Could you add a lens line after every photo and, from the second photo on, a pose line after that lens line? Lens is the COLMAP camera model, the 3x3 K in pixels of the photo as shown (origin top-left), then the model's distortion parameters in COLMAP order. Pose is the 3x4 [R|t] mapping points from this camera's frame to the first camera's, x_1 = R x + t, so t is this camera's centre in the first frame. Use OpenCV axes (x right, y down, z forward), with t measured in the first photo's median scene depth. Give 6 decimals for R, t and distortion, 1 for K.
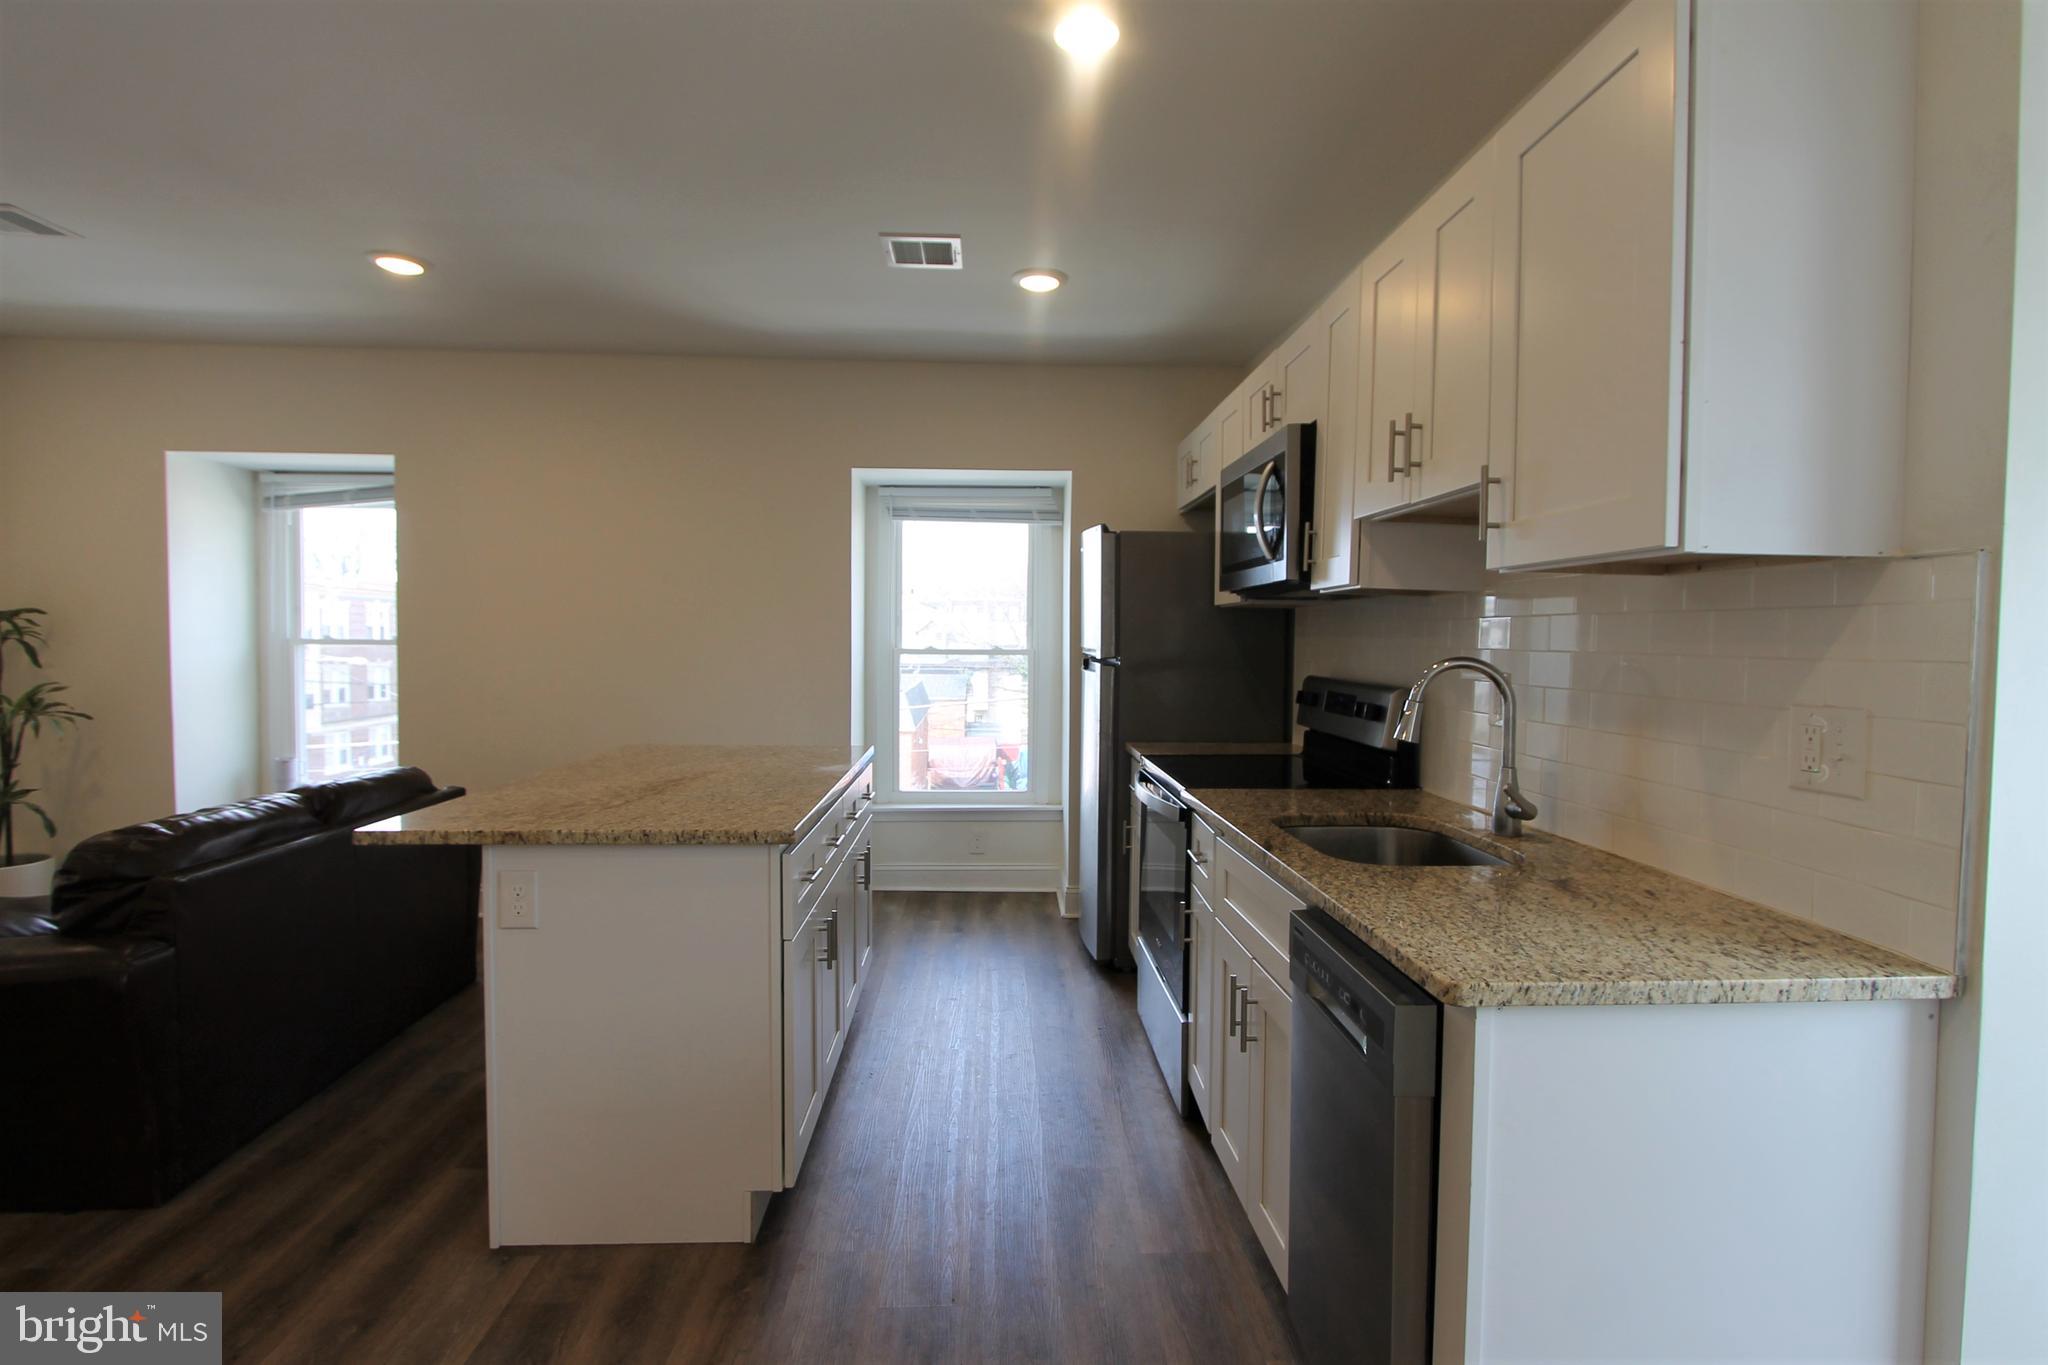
lens RADIAL K [[1000.3, 0, 1031.0], [0, 1000.3, 678.1], [0, 0, 1]] dist [-0.000993, 0.000066]
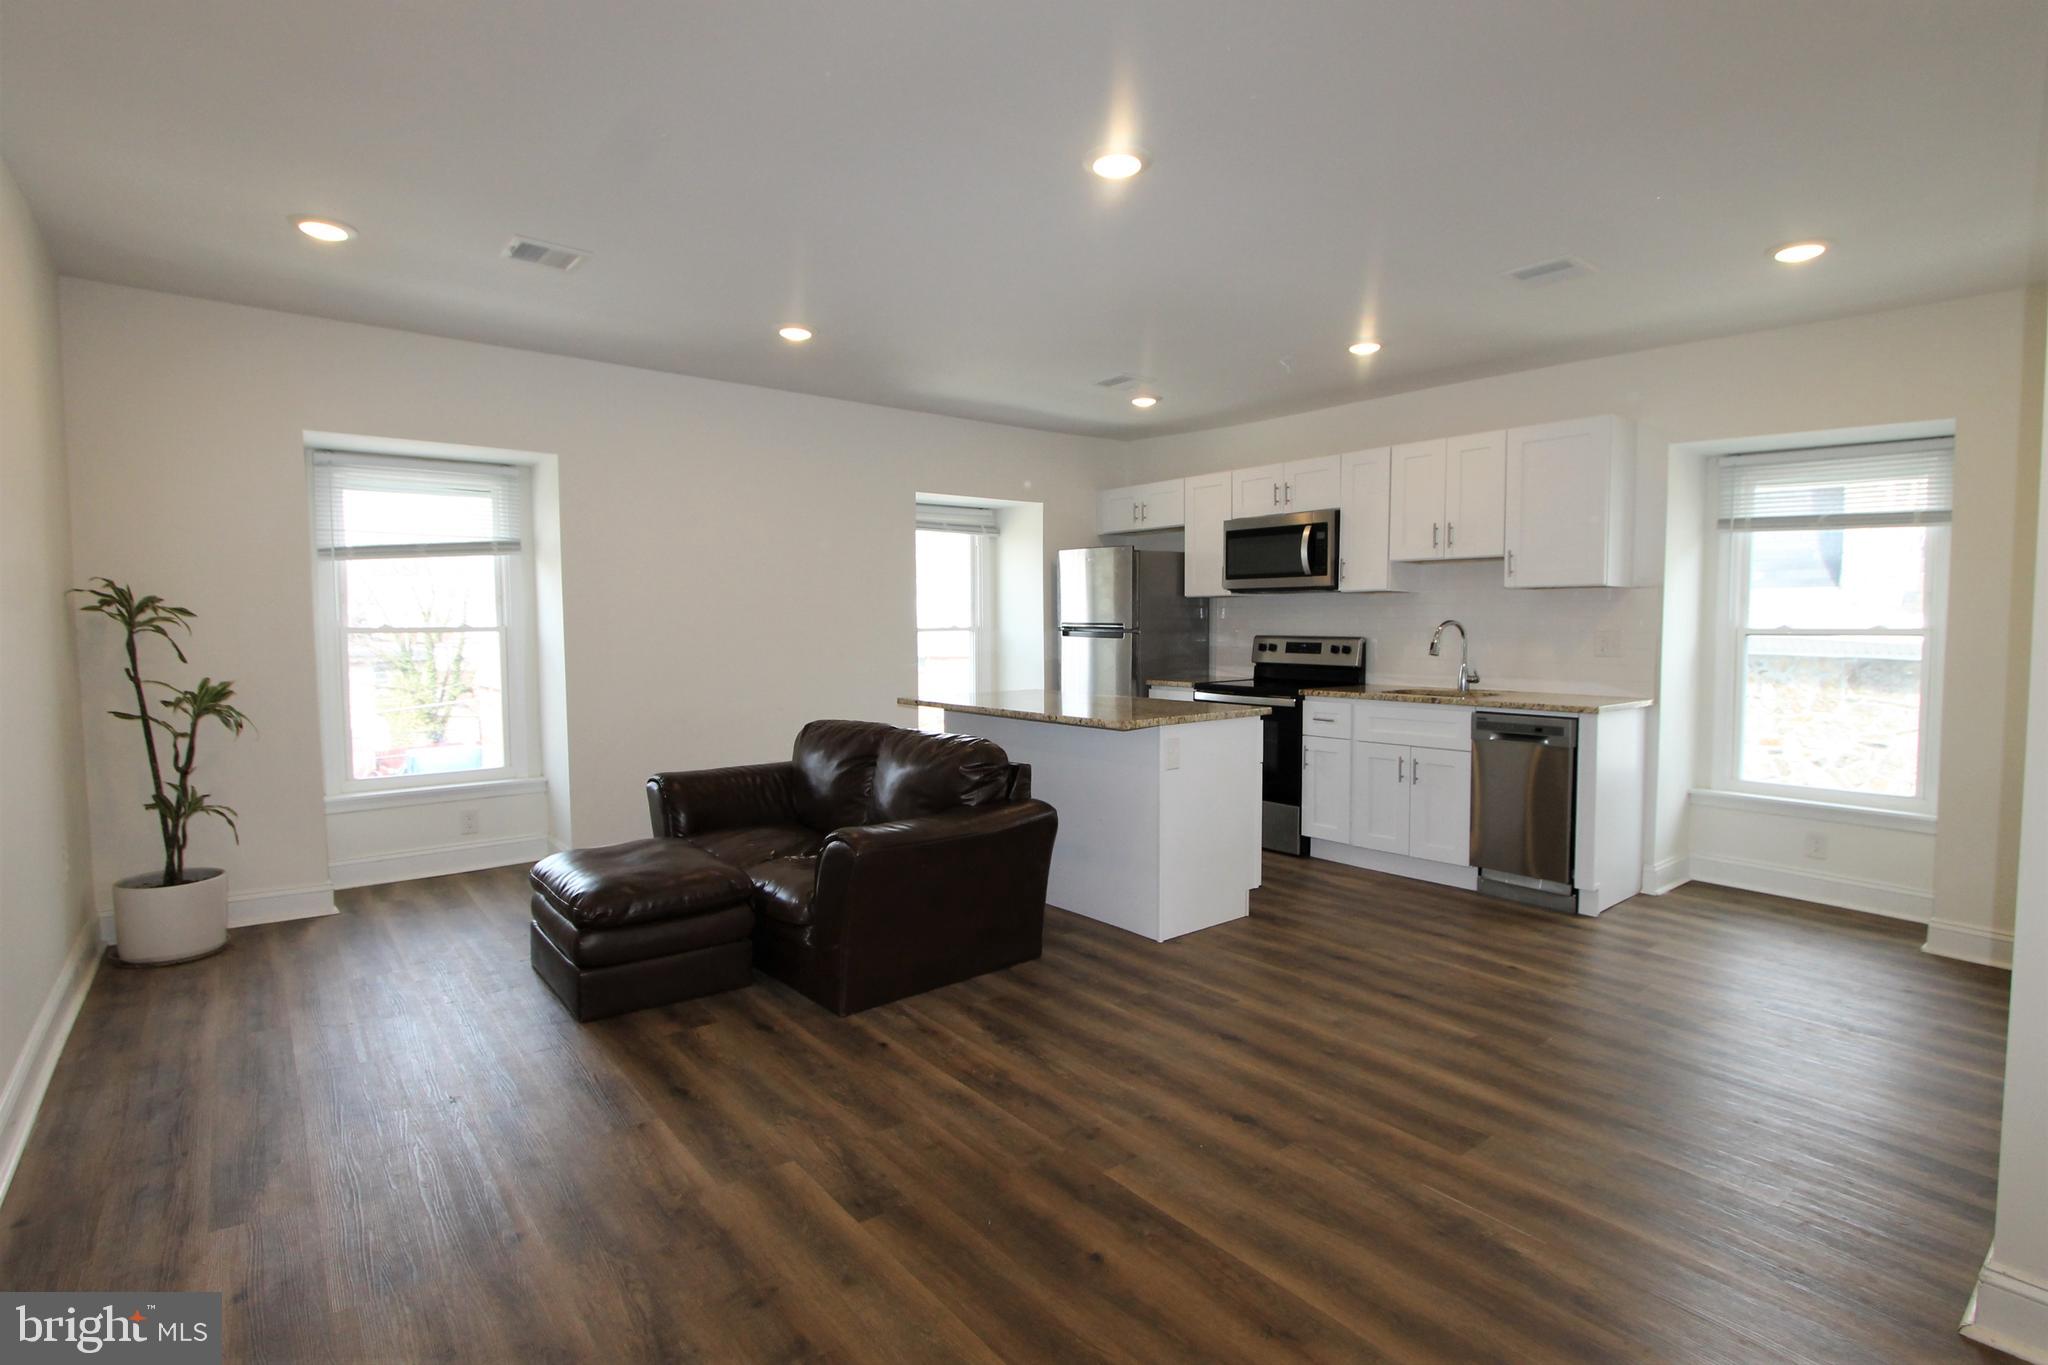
lens RADIAL K [[970.8, 0, 1043.3], [0, 970.8, 678.3], [0, 0, 1]] dist [-0.012602, 0.000396]
pose [[0.796319, -0.048470, 0.602931, -1.597183], [0.037582, 0.998823, 0.030660, 0.010880], [-0.603708, -0.001755, 0.797204, -0.265035]]
